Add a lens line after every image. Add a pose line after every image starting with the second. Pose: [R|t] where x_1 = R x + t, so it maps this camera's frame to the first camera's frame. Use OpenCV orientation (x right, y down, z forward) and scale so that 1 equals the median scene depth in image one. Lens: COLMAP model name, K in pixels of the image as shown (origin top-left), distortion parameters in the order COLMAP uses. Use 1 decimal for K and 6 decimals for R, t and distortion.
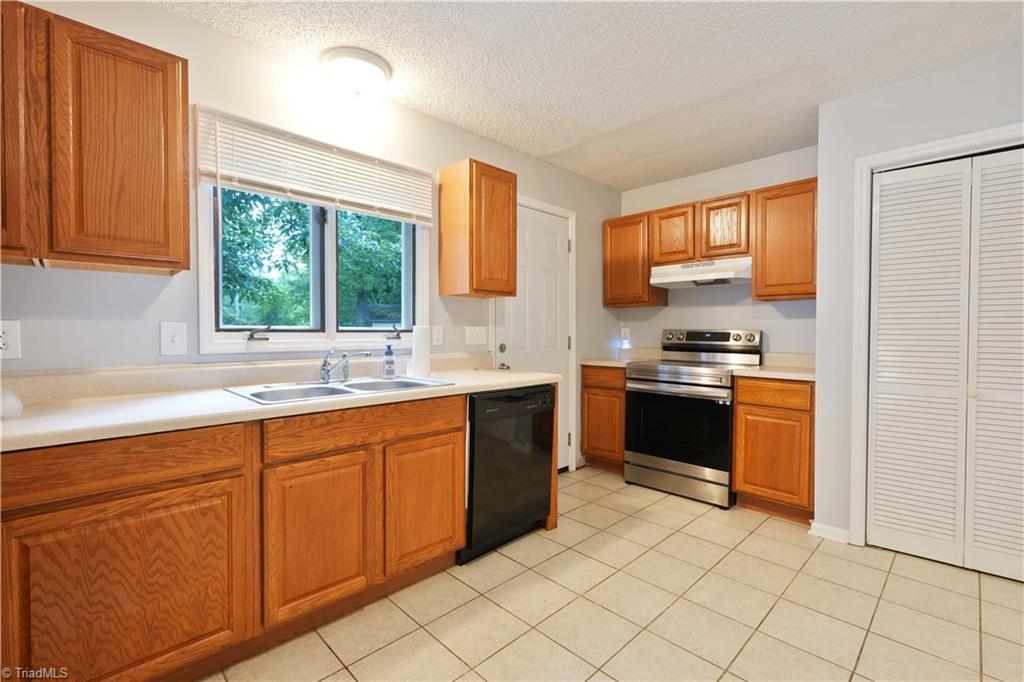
lens RADIAL K [[457.7, 0, 520.3], [0, 457.7, 339.6], [0, 0, 1]] dist [-0.002860, 0.000314]
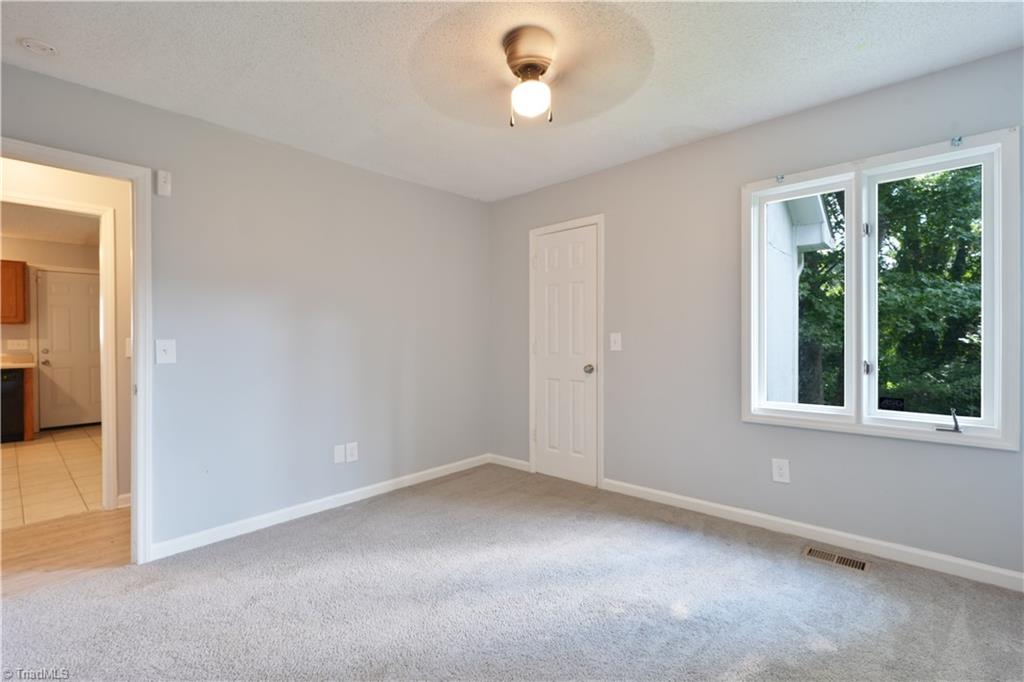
lens RADIAL K [[457.7, 0, 514.9], [0, 457.7, 338.3], [0, 0, 1]] dist [-0.002860, 0.000314]
pose [[0.998781, -0.006303, 0.048956, 2.211481], [0.006747, 0.999937, -0.008922, -0.005017], [-0.048897, 0.009242, 0.998761, -1.158823]]
